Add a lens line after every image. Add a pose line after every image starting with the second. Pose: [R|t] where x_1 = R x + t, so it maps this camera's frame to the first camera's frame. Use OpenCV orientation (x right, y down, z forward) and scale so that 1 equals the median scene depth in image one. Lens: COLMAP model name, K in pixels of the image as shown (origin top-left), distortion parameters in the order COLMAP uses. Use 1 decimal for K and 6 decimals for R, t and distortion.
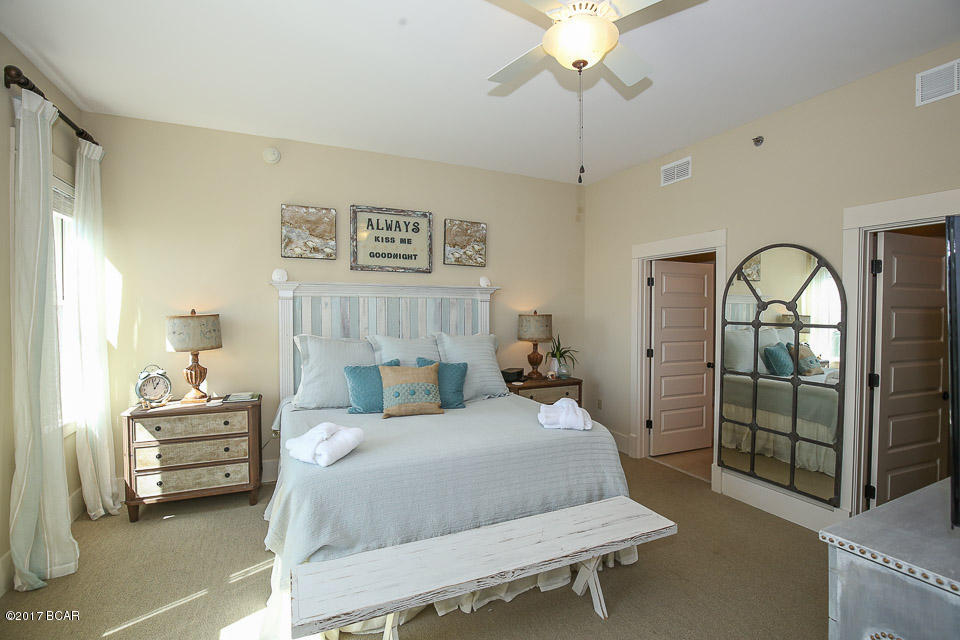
lens RADIAL K [[438.9, 0, 485.0], [0, 438.9, 318.6], [0, 0, 1]] dist [-0.035897, 0.006095]
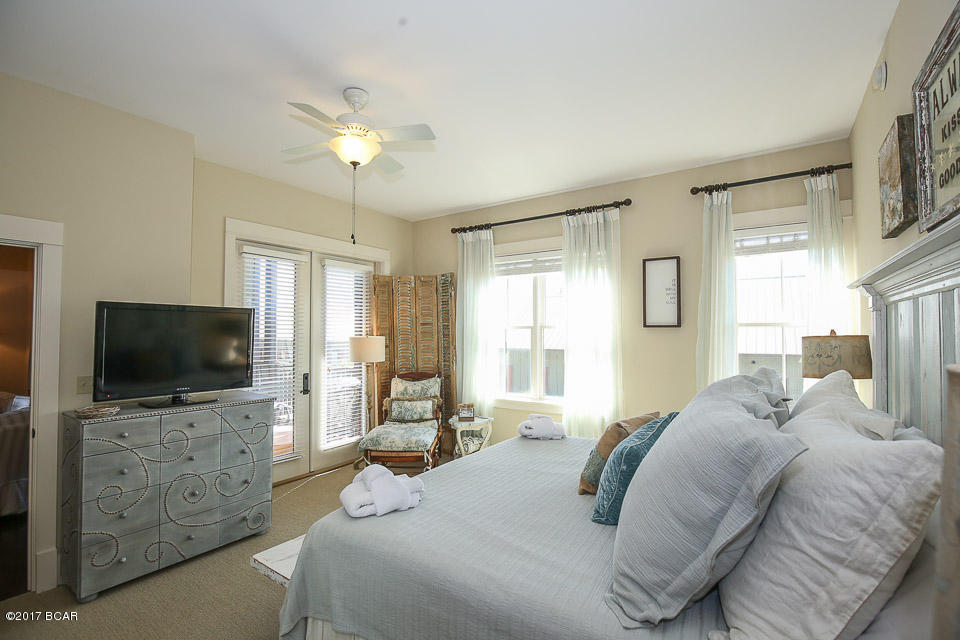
lens RADIAL K [[438.9, 0, 485.0], [0, 438.9, 318.6], [0, 0, 1]] dist [-0.035897, 0.006095]
pose [[-0.860068, -0.016377, -0.509916, 0.260422], [-0.007302, 0.999777, -0.019795, -0.017293], [0.510127, -0.013301, -0.859996, 1.109784]]
